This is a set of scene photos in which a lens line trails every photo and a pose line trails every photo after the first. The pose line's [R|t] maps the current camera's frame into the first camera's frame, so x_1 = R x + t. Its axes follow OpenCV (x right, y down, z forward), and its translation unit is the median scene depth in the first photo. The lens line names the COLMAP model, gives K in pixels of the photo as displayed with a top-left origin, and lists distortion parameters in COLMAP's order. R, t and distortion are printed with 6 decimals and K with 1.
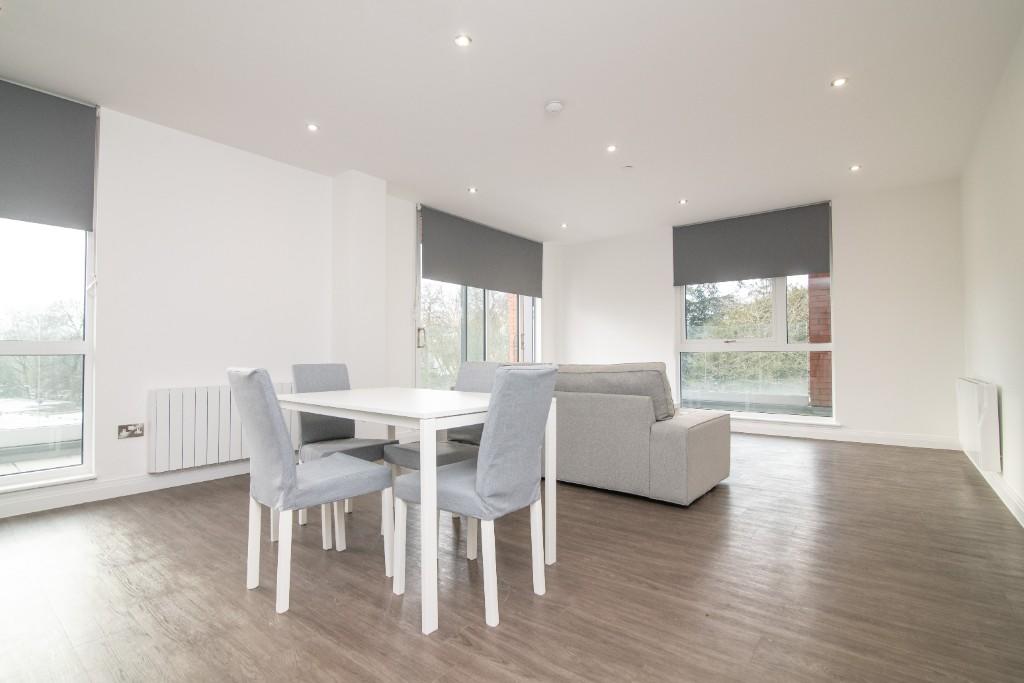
lens RADIAL K [[476.0, 0, 512.0], [0, 476.0, 341.5], [0, 0, 1]] dist [-0.022754, 0.000033]
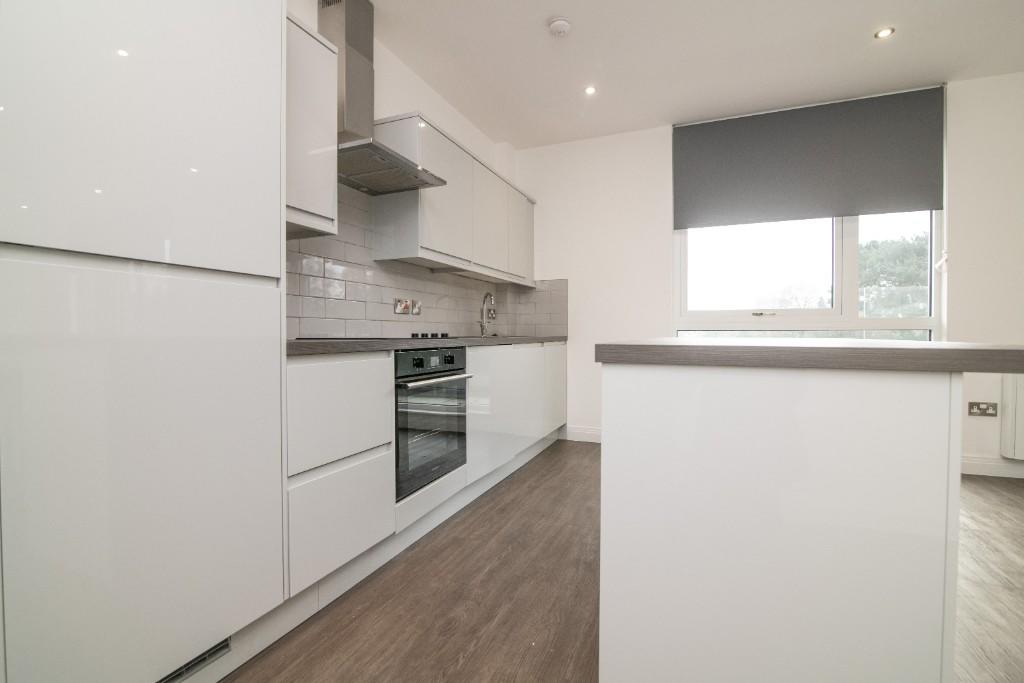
lens RADIAL K [[465.5, 0, 510.1], [0, 465.5, 336.1], [0, 0, 1]] dist [-0.020753, -0.000154]
pose [[0.261165, 0.014001, -0.965193, -0.106571], [0.024988, 0.999462, 0.021259, -0.001704], [0.964971, -0.029671, 0.260675, -0.110218]]
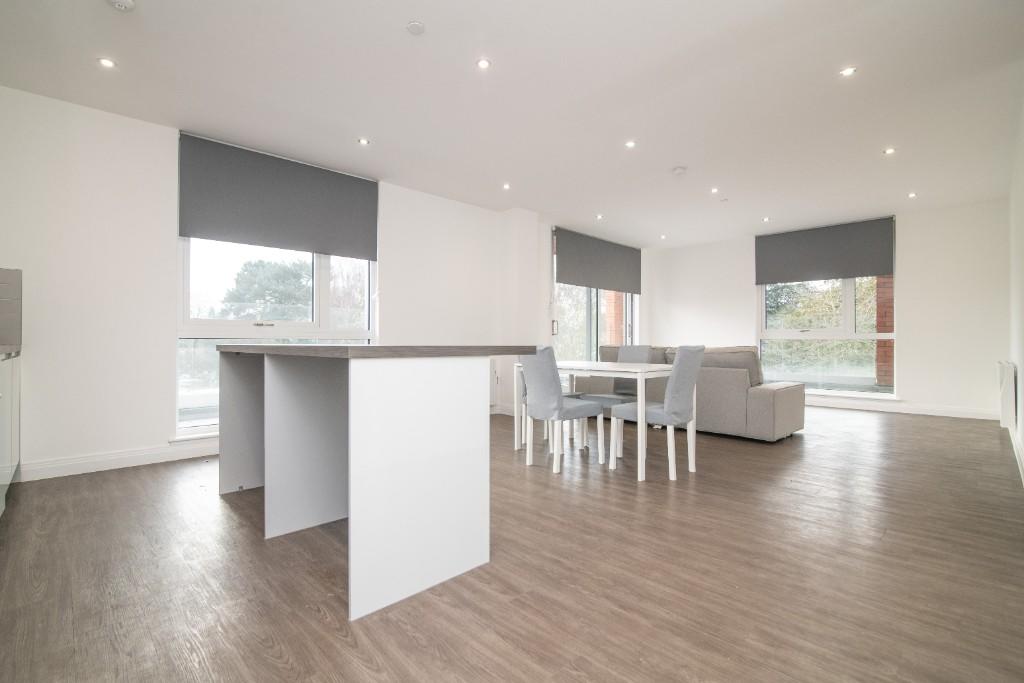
lens RADIAL K [[465.5, 0, 510.1], [0, 465.5, 336.1], [0, 0, 1]] dist [-0.020753, -0.000154]
pose [[0.990848, 0.004125, -0.134922, -0.141006], [-0.001952, 0.999866, 0.016236, -0.005017], [0.134970, -0.015824, 0.990723, -0.300604]]
